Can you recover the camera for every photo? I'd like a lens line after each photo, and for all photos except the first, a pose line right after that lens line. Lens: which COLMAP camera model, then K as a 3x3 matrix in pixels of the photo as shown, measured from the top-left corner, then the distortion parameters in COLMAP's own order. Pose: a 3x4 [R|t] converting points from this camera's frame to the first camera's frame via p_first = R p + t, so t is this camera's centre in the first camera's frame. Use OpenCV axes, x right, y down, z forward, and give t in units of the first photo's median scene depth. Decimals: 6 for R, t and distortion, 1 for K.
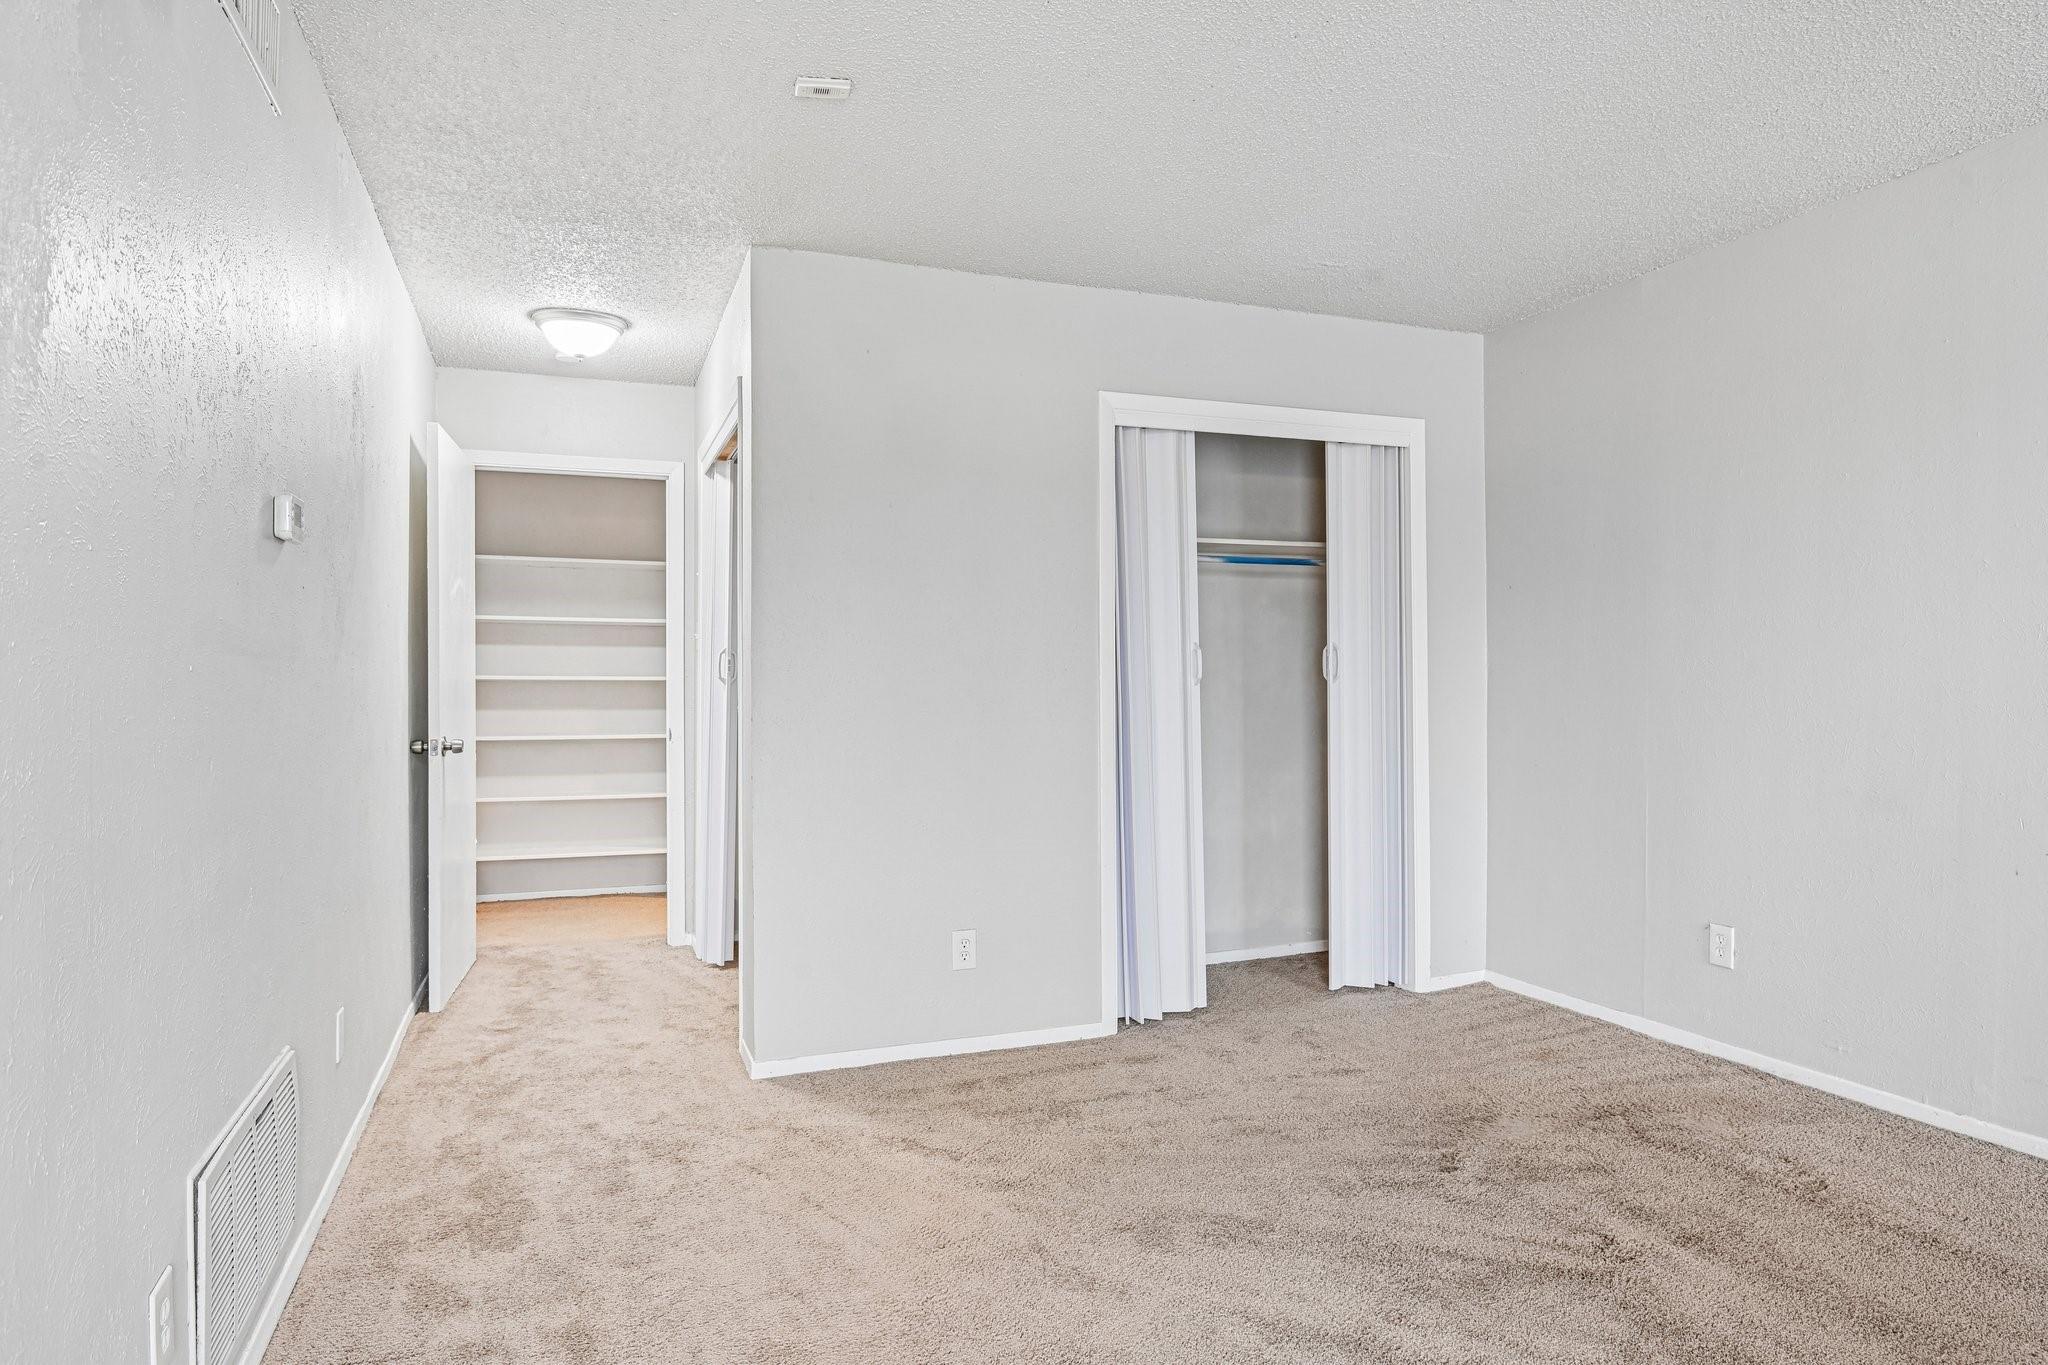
lens RADIAL K [[1197.6, 0, 1017.8], [0, 1197.6, 671.0], [0, 0, 1]] dist [-0.008237, -0.000653]
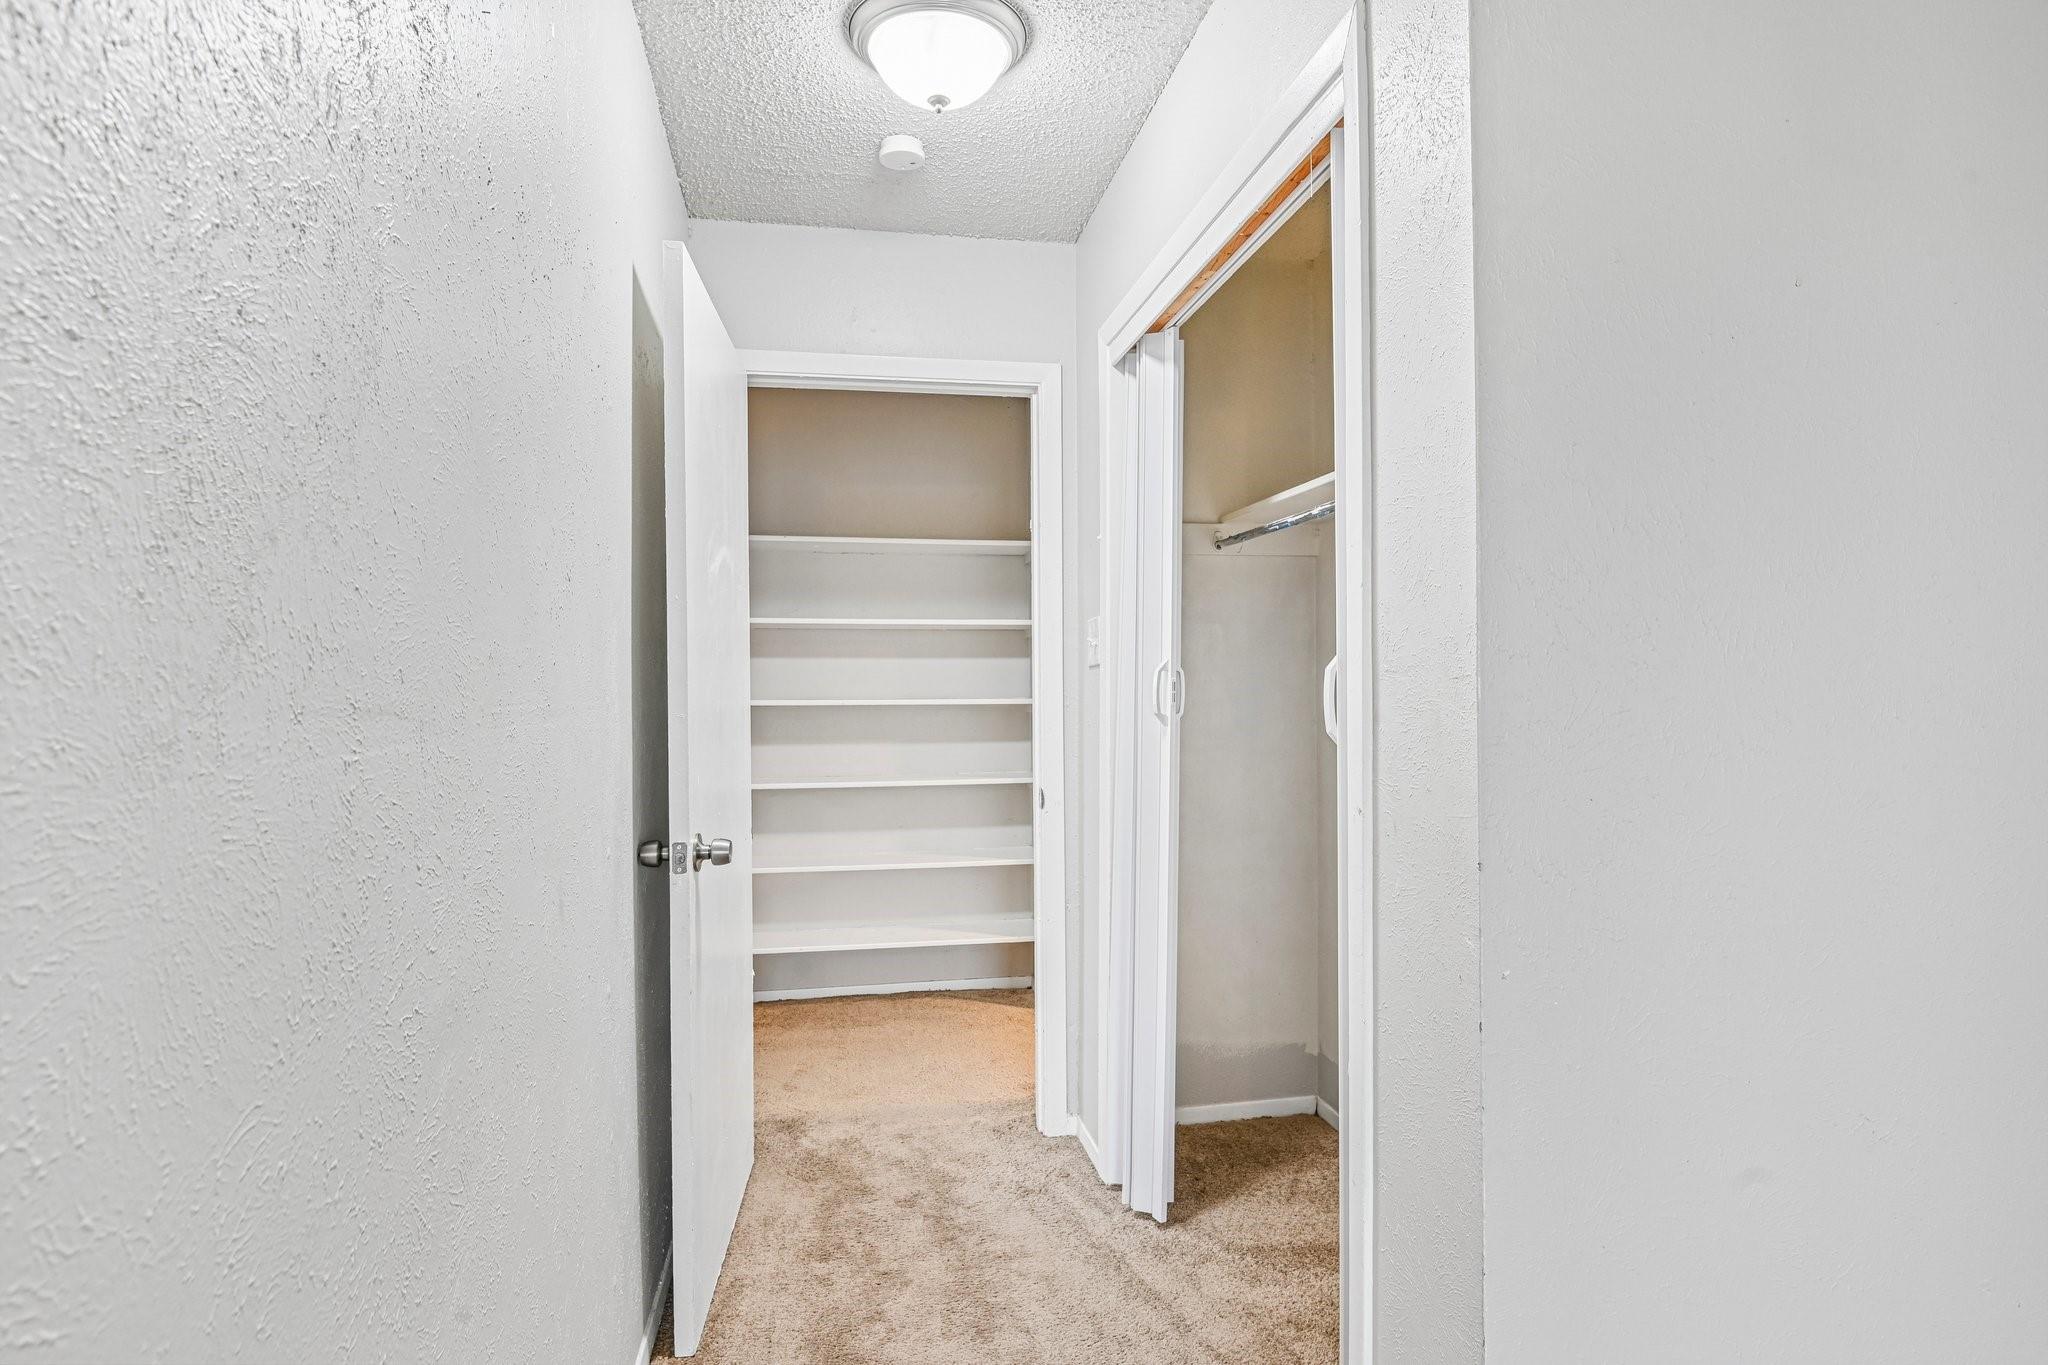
lens RADIAL K [[1112.0, 0, 1027.4], [0, 1112.0, 673.4], [0, 0, 1]] dist [-0.003118, -0.001410]
pose [[0.983954, -0.006823, -0.178290, -0.215931], [0.006391, 0.999975, -0.002996, -0.012448], [0.178306, 0.001808, 0.983973, 0.471820]]
